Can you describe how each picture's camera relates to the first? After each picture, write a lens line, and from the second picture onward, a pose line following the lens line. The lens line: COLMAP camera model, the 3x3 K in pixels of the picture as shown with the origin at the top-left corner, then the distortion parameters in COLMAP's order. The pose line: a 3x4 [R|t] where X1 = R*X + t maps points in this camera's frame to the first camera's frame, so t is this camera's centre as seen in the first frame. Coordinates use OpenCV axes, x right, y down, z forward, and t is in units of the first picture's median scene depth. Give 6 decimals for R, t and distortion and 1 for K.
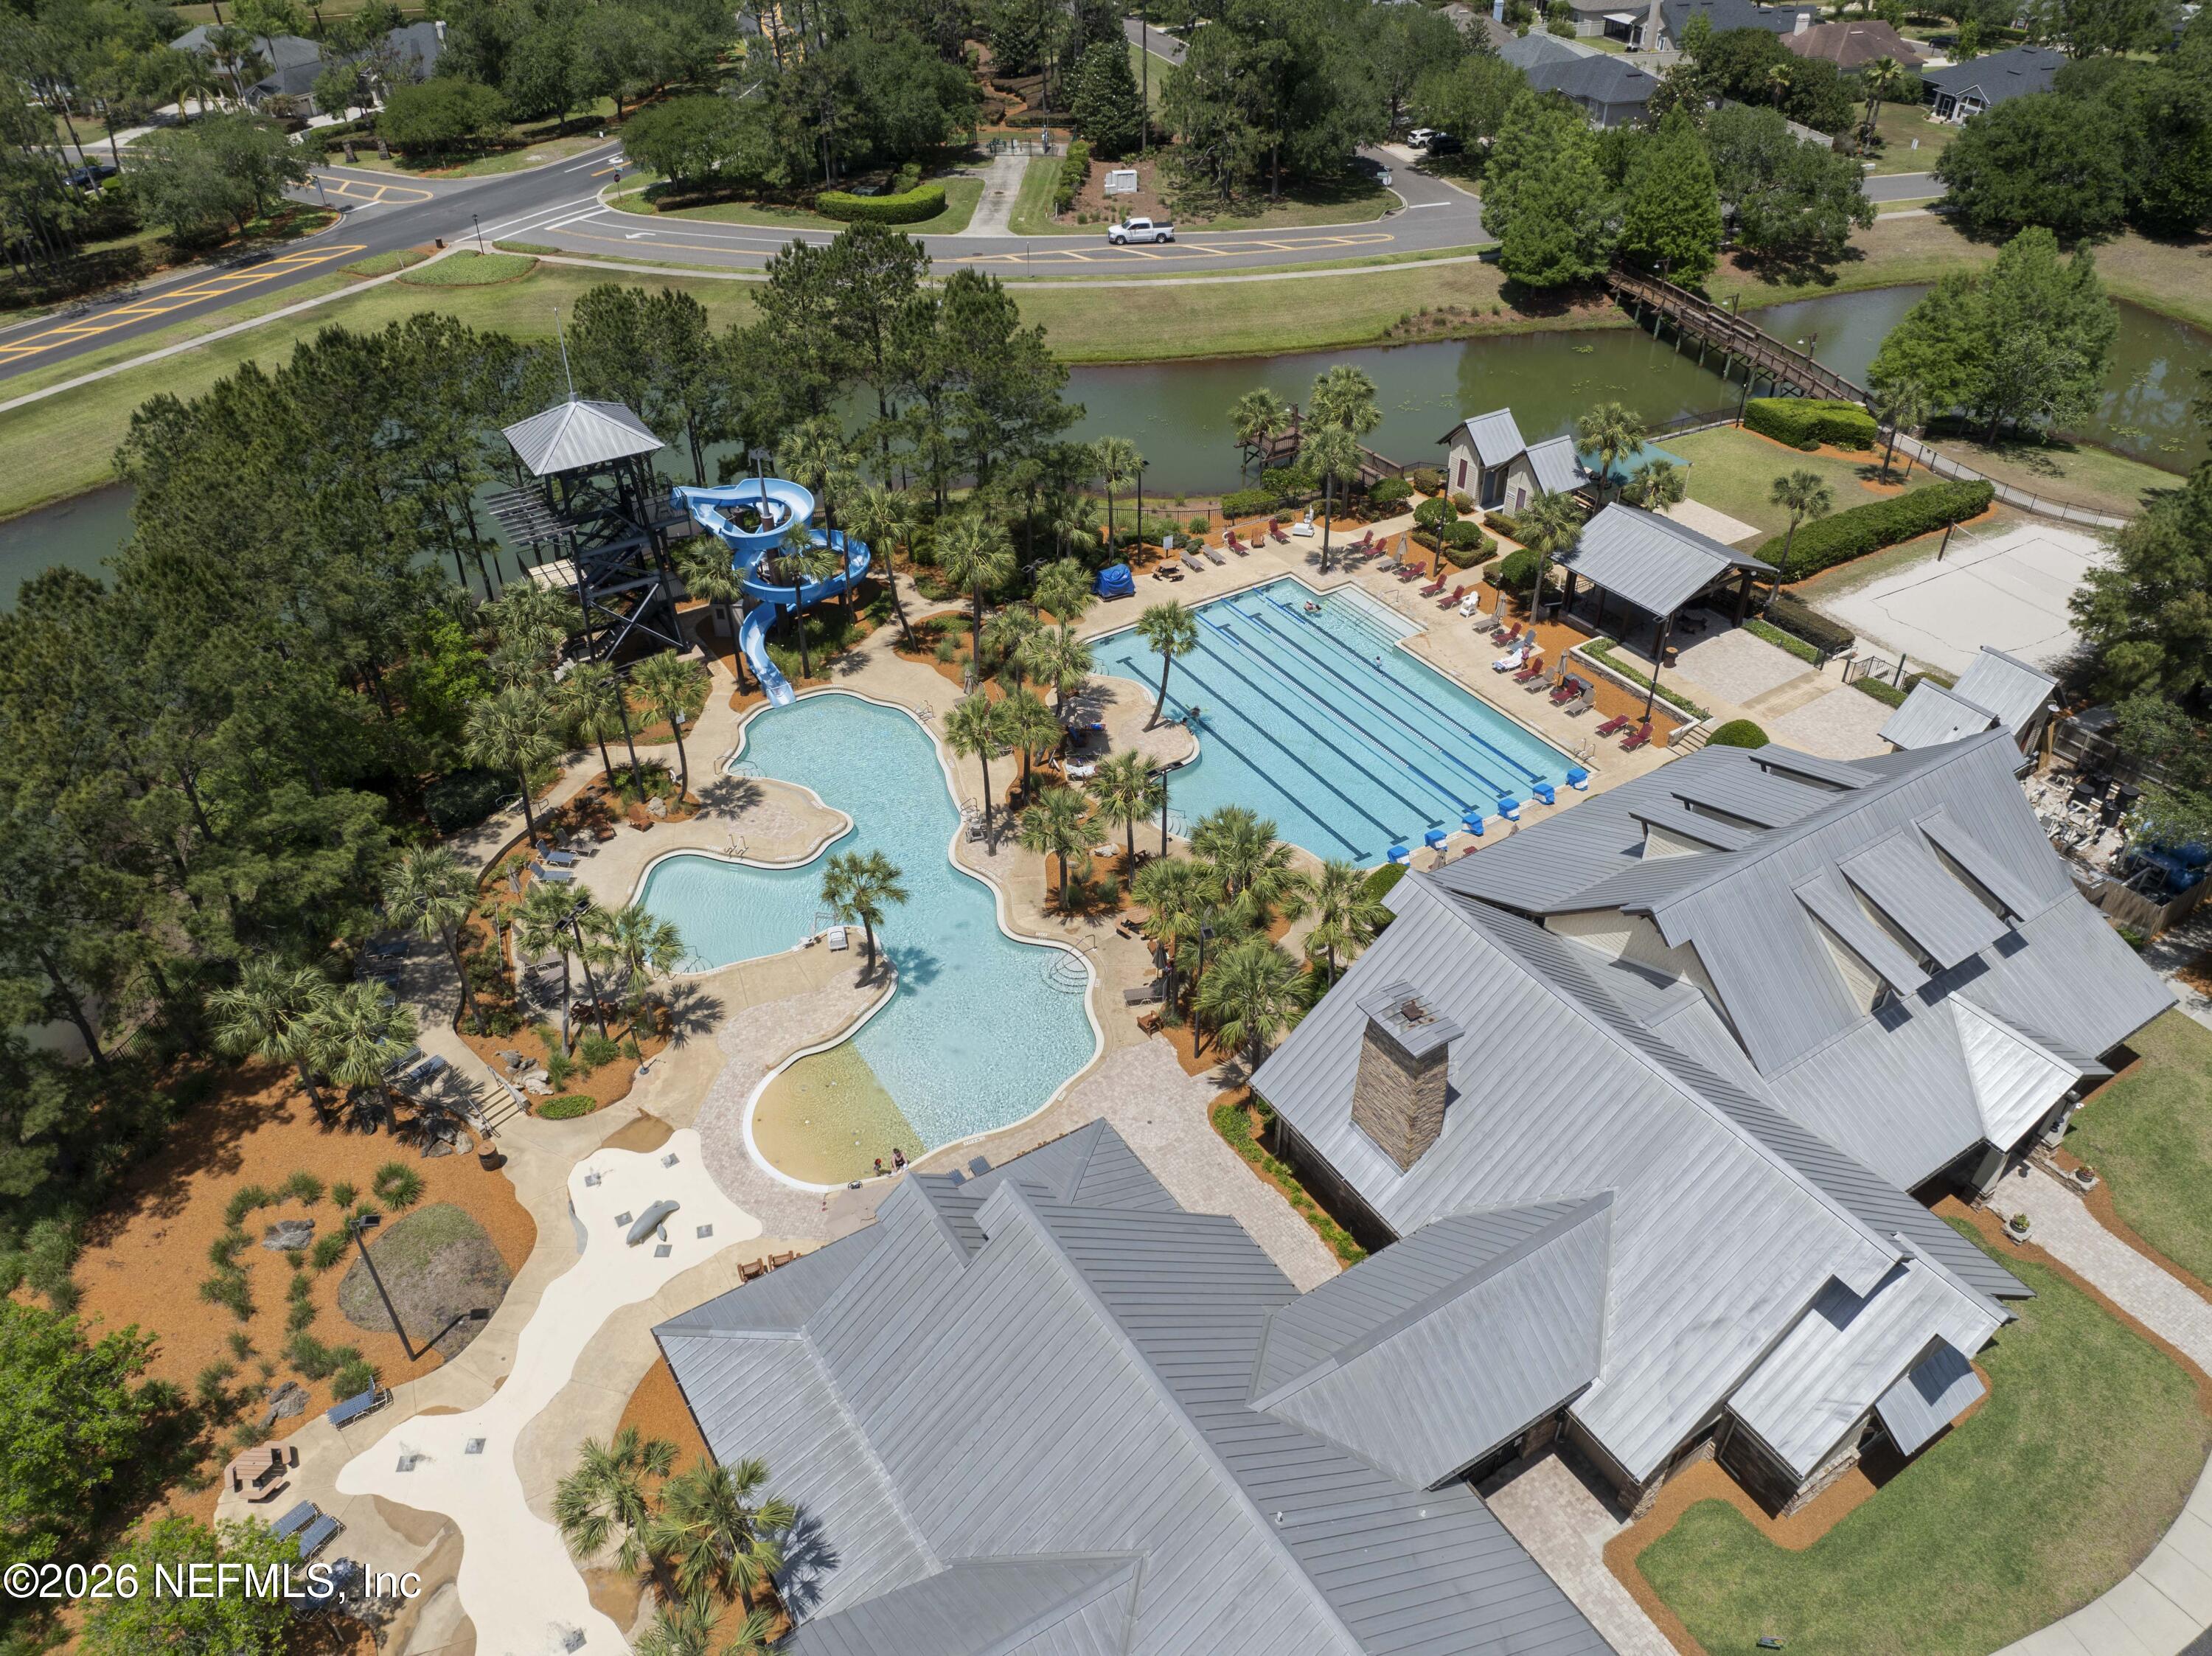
lens RADIAL K [[1578.8, 0, 1106.0], [0, 1578.8, 828.0], [0, 0, 1]] dist [-0.041200, 0.007828]
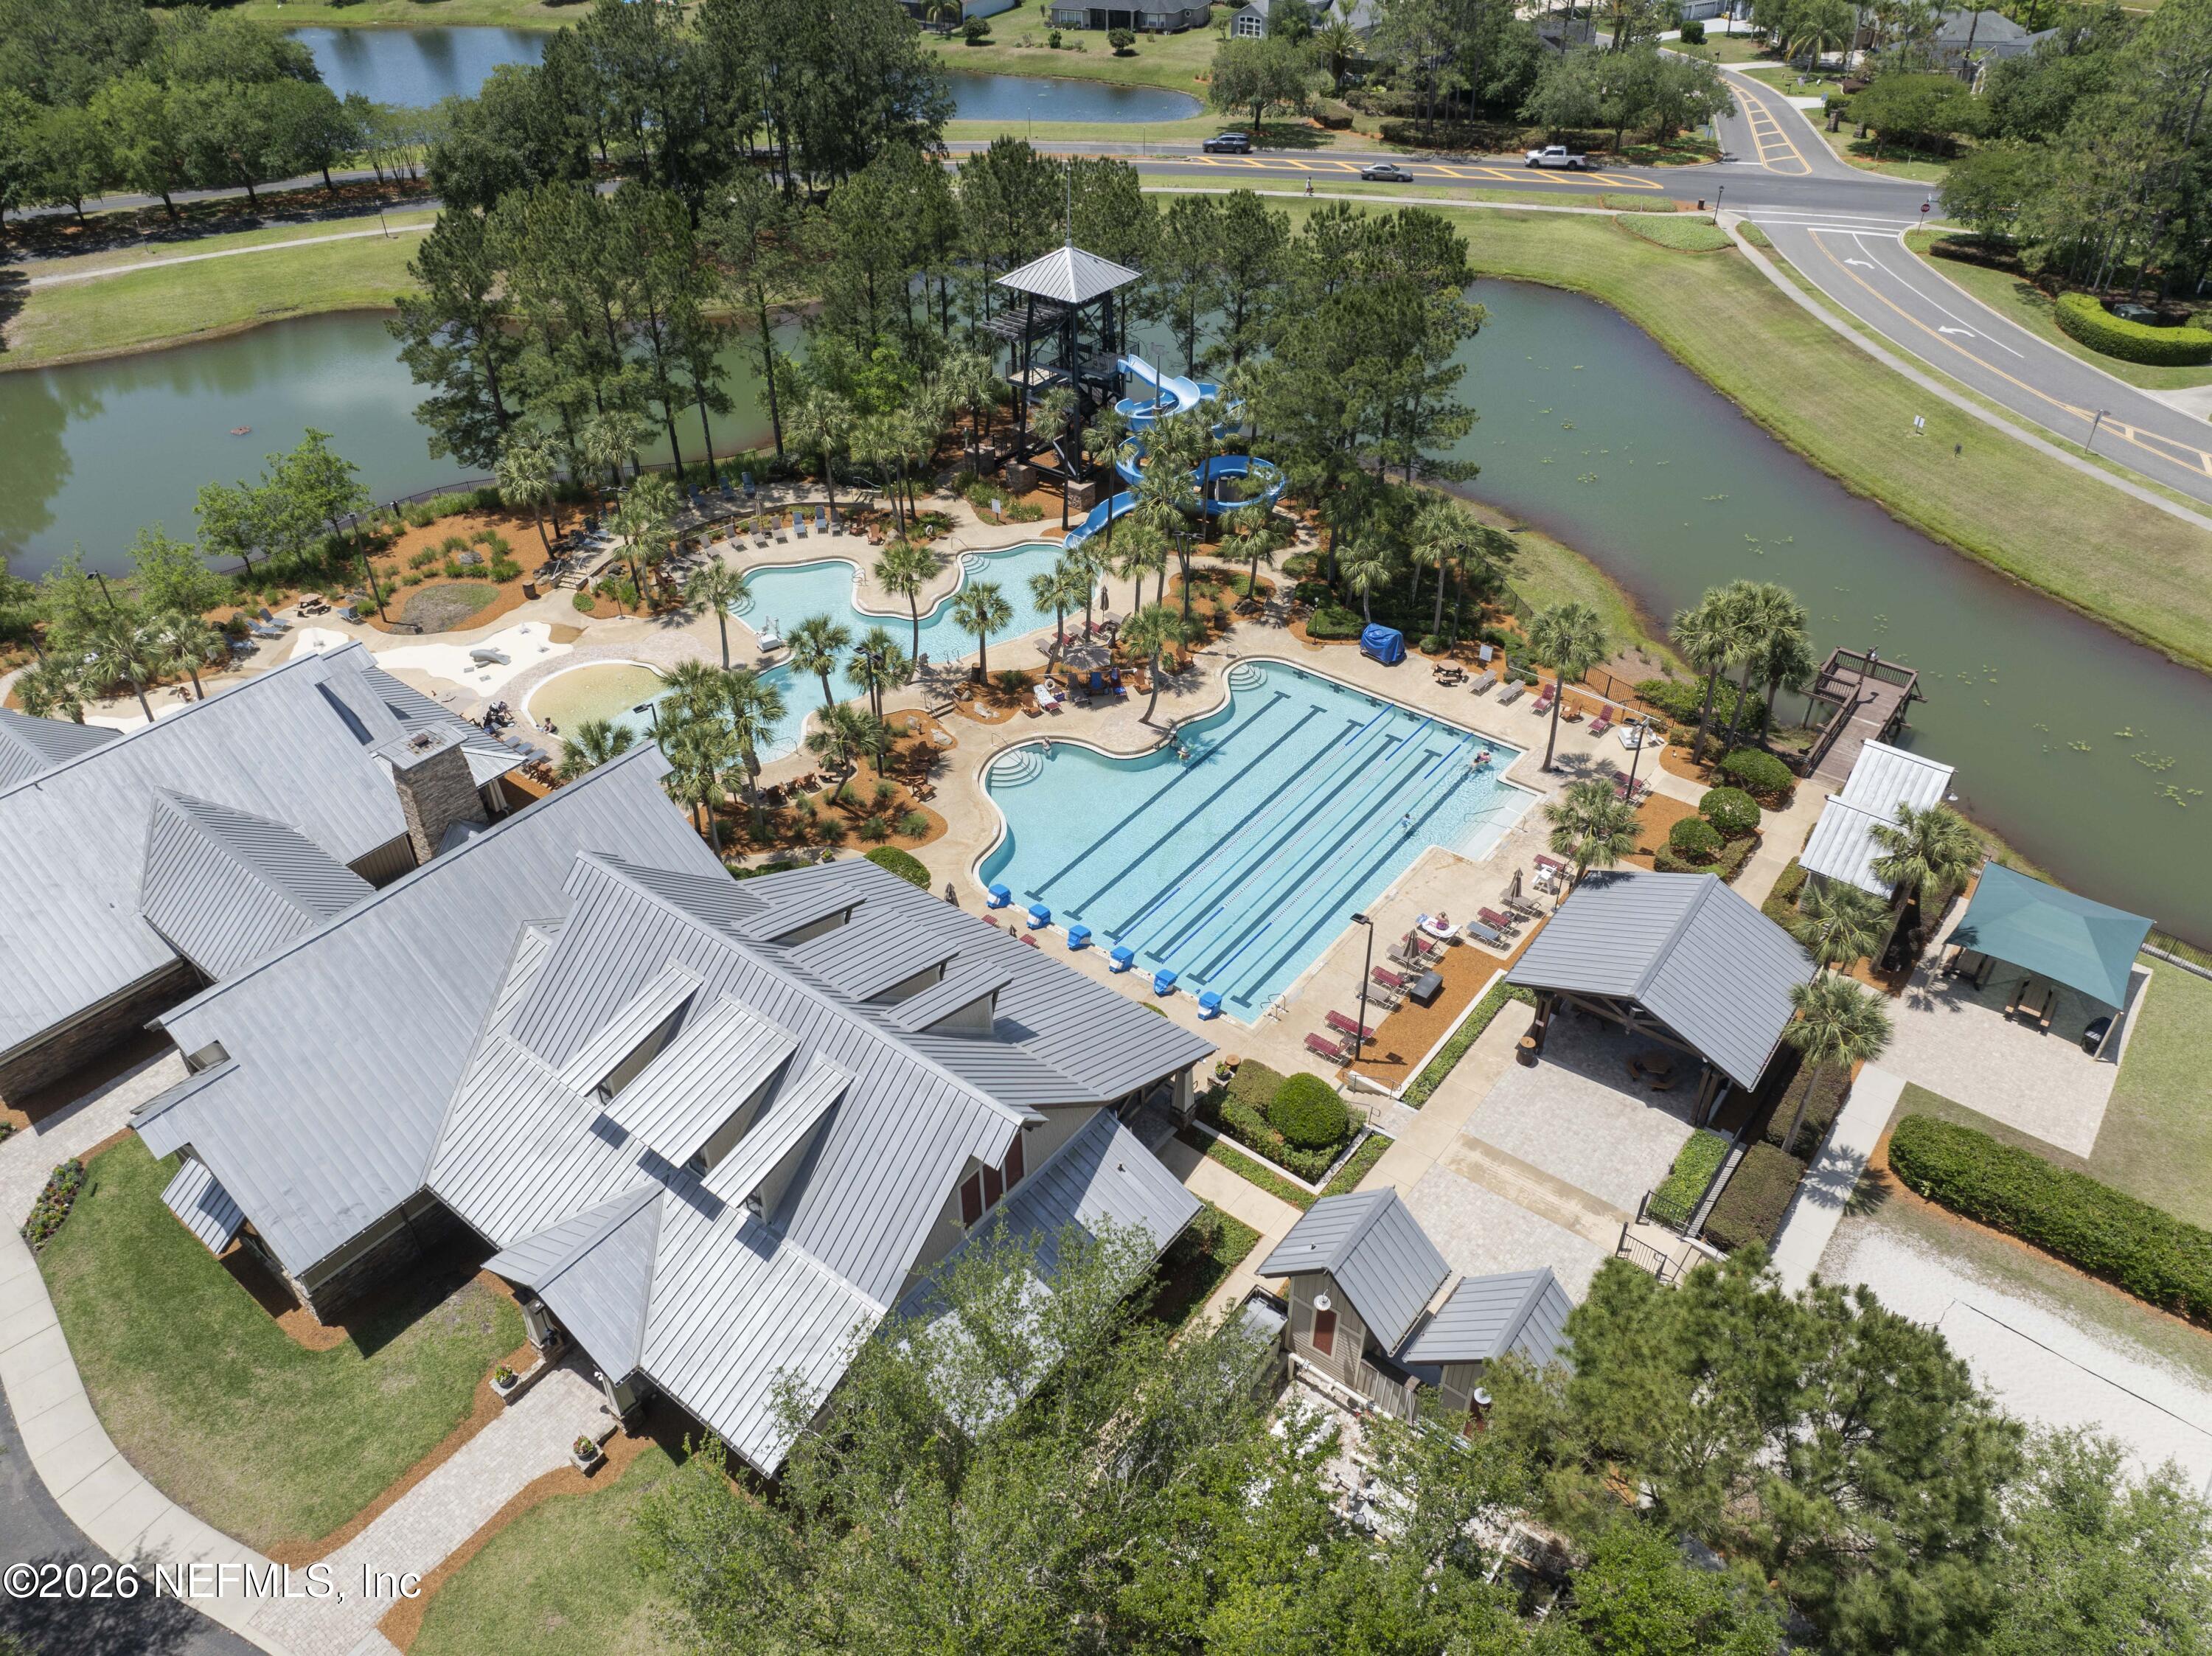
lens RADIAL K [[1561.8, 0, 1106.0], [0, 1561.8, 828.0], [0, 0, 1]] dist [-0.042098, 0.004221]
pose [[0.334117, 0.575149, -0.746706, 0.472769], [-0.558713, 0.758896, 0.334540, -0.194921], [0.759082, 0.305419, 0.574903, 0.253888]]
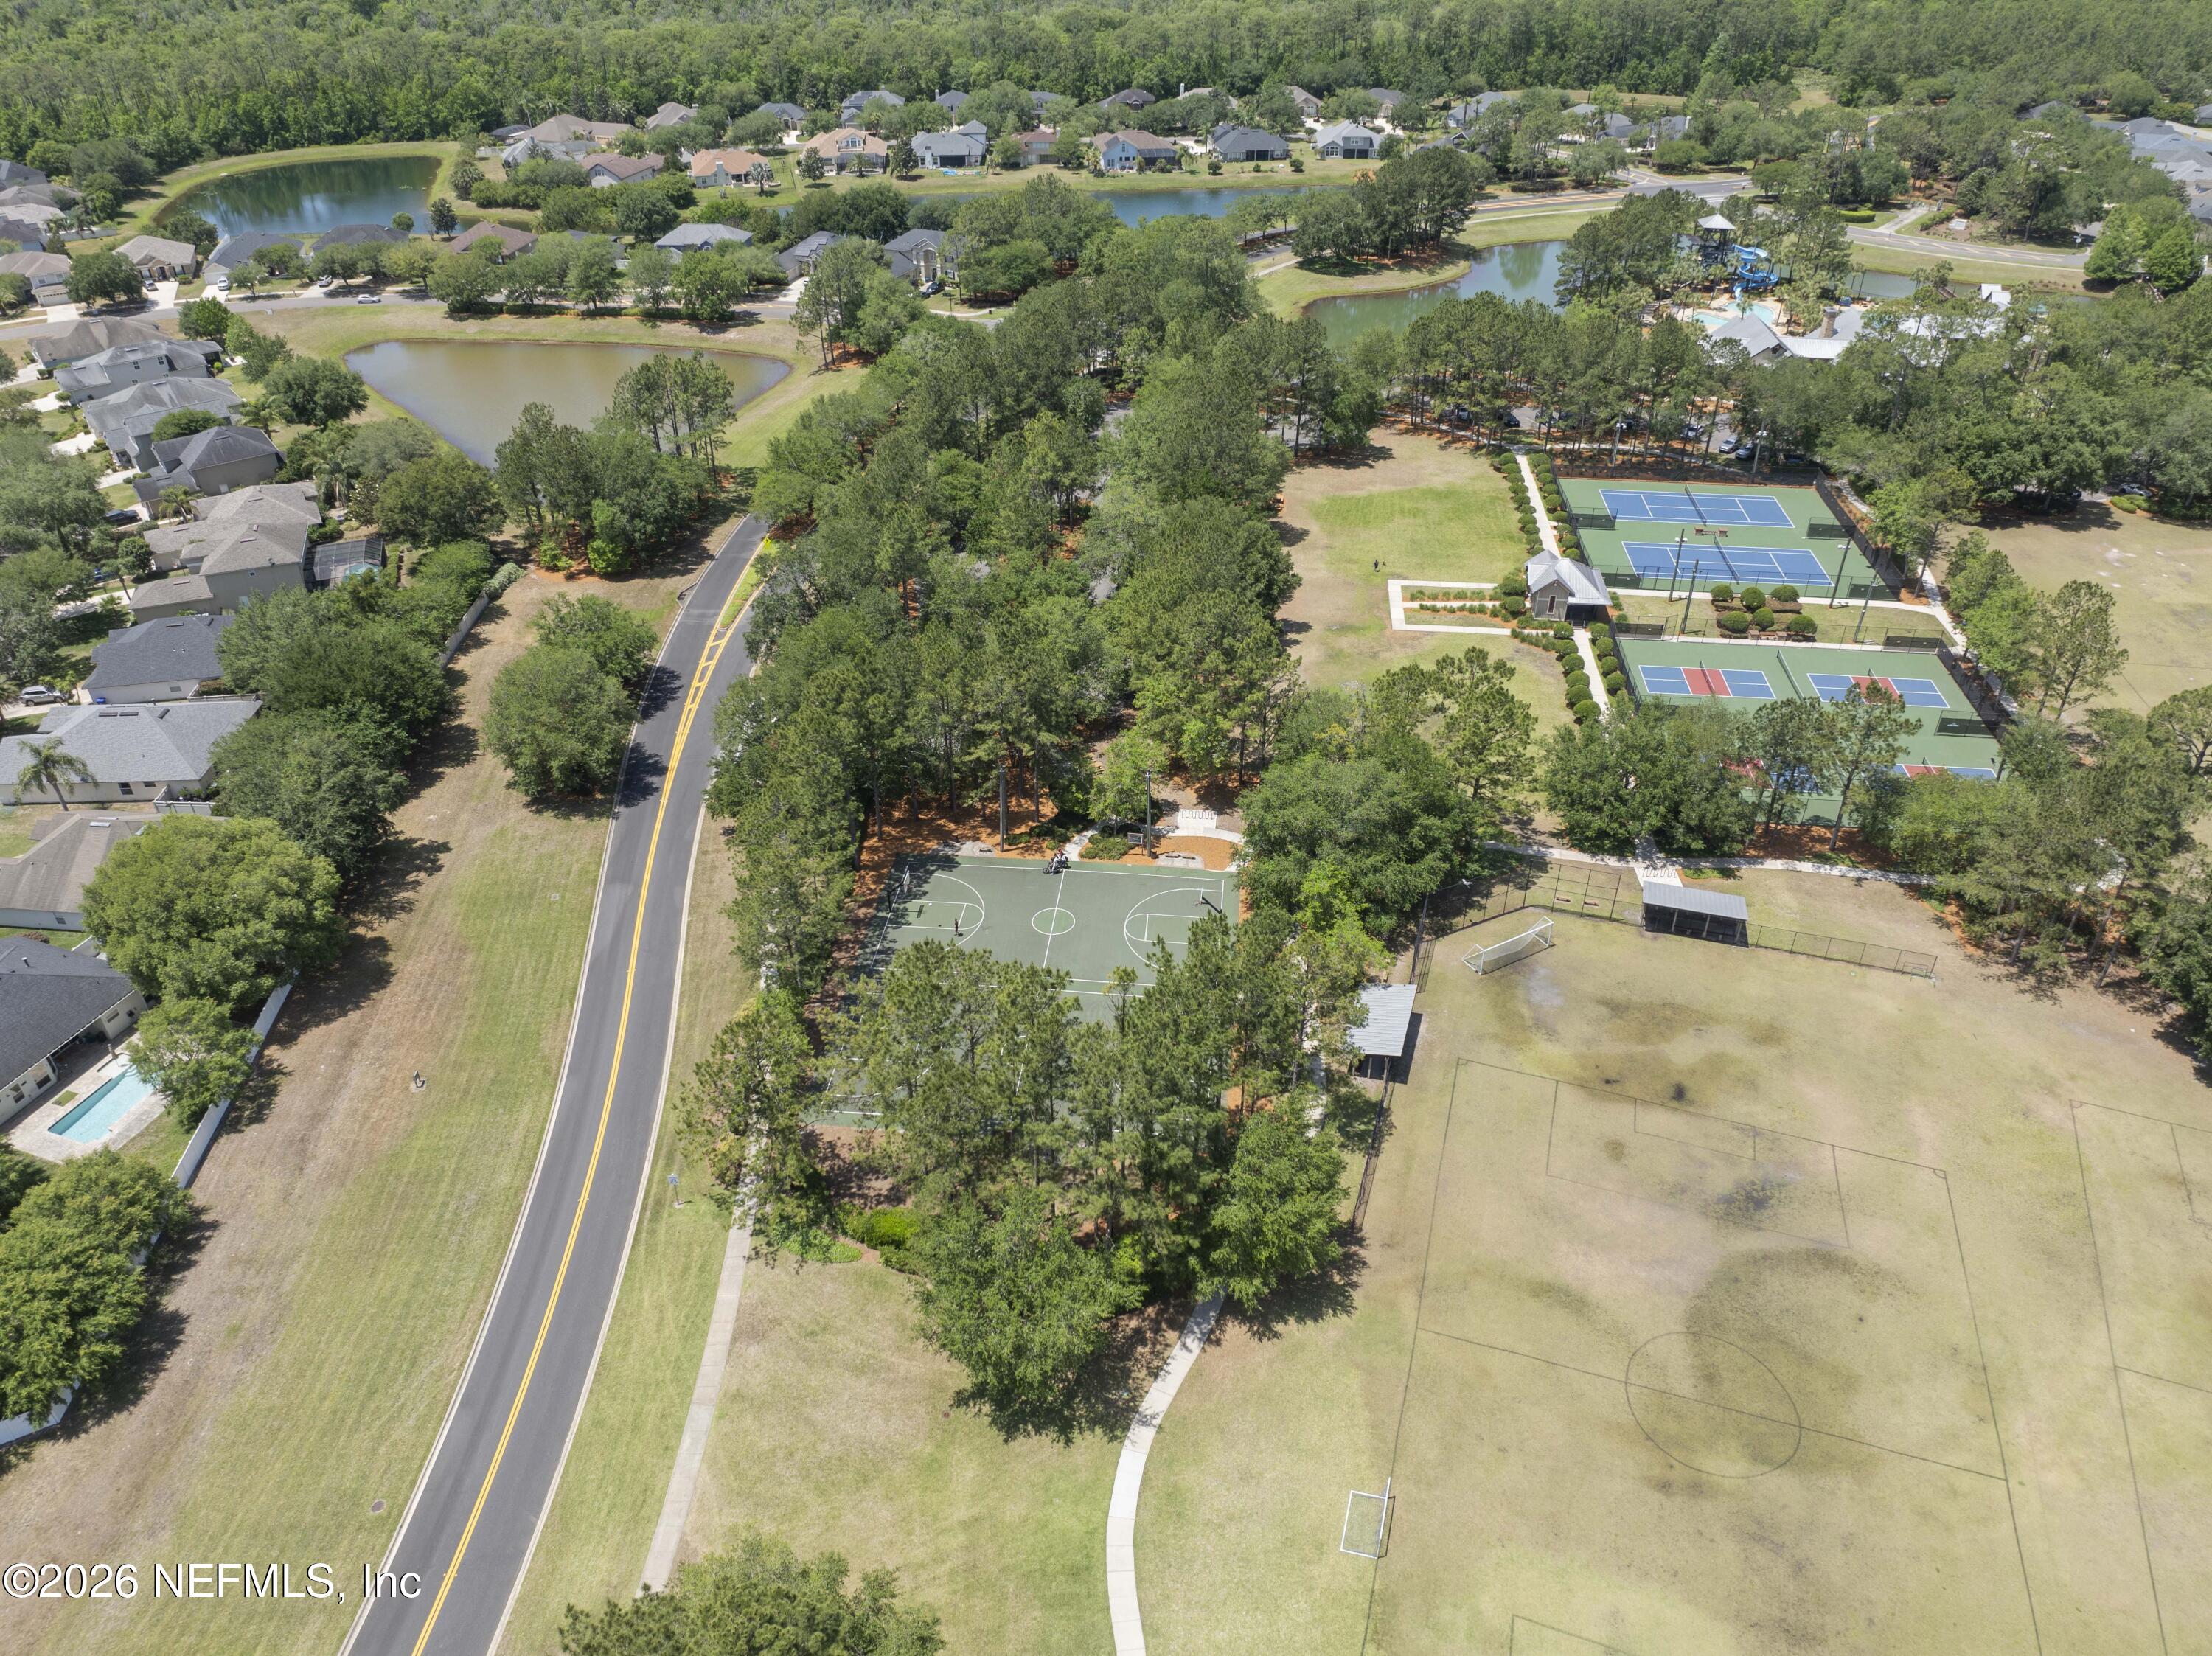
lens RADIAL K [[1561.8, 0, 1106.0], [0, 1561.8, 828.0], [0, 0, 1]] dist [-0.042098, 0.004221]
pose [[0.789023, 0.345639, -0.507914, 0.572423], [-0.367105, 0.928155, 0.061334, 0.889899], [0.492622, 0.138064, 0.859222, -1.736453]]
